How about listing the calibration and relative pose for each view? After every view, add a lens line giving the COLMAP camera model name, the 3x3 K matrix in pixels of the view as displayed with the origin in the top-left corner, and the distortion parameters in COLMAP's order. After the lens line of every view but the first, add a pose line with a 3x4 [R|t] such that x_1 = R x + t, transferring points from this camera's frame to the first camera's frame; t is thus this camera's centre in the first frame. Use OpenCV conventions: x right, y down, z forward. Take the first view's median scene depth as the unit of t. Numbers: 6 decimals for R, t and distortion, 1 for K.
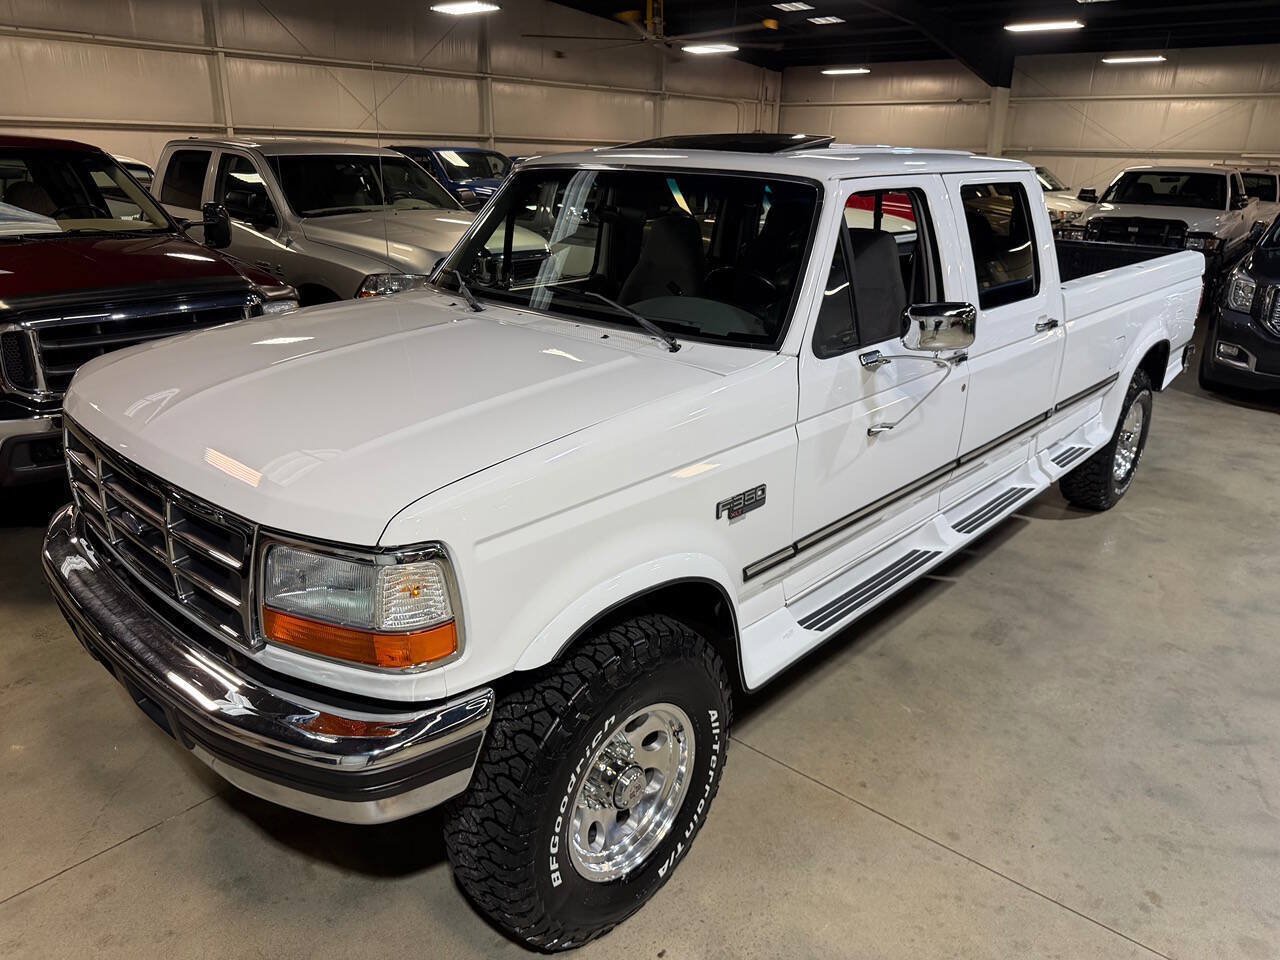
lens RADIAL K [[941.5, 0, 640.4], [0, 941.5, 466.0], [0, 0, 1]] dist [0.003972, -0.010988]
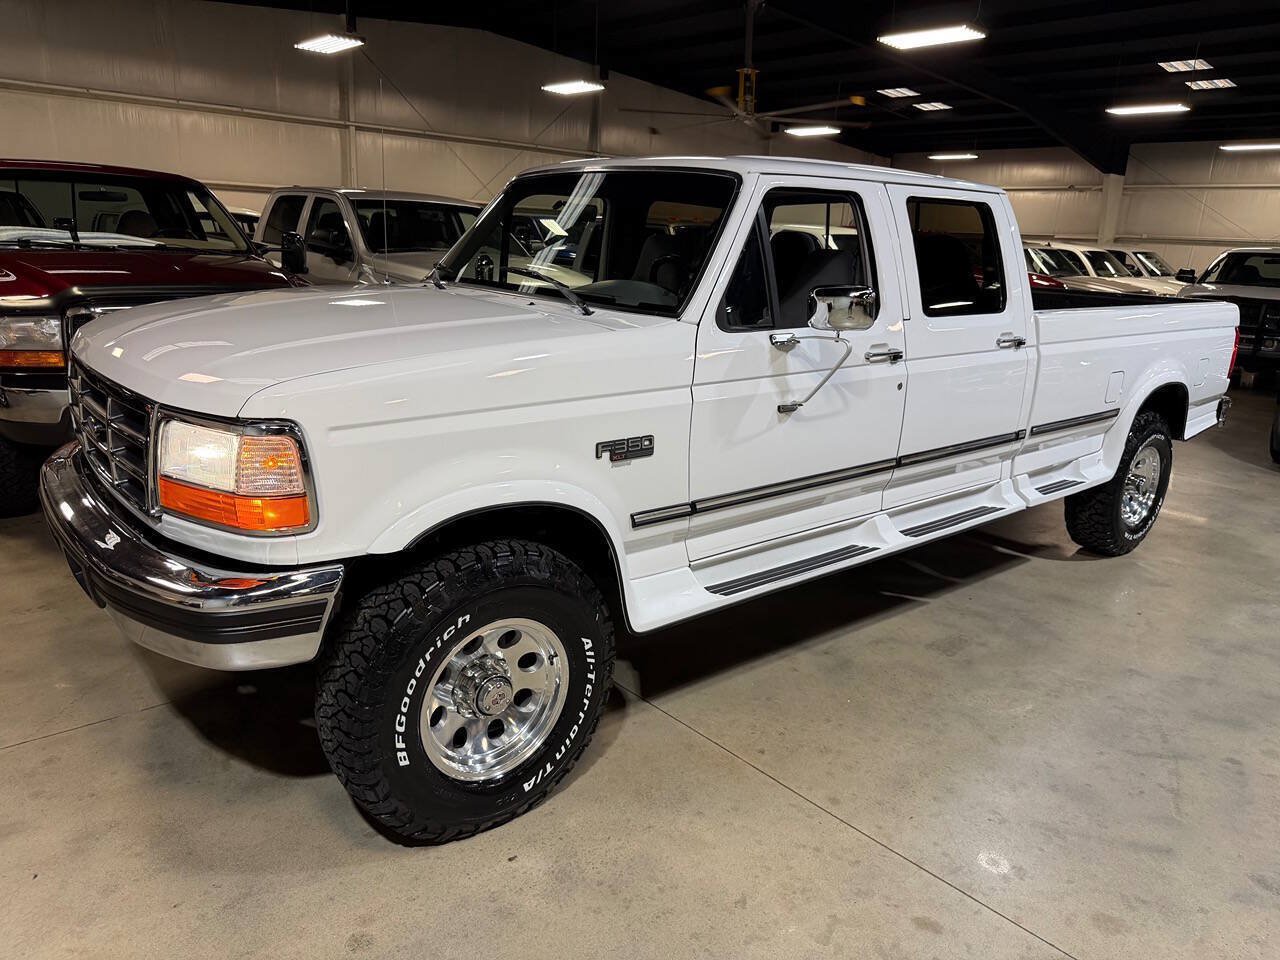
lens RADIAL K [[927.3, 0, 633.0], [0, 927.3, 481.6], [0, 0, 1]] dist [0.059882, -0.086489]
pose [[0.990292, 0.057588, -0.126514, 0.193882], [-0.066341, 0.995605, -0.066095, 0.112637], [0.122151, 0.073847, 0.989760, -0.044336]]
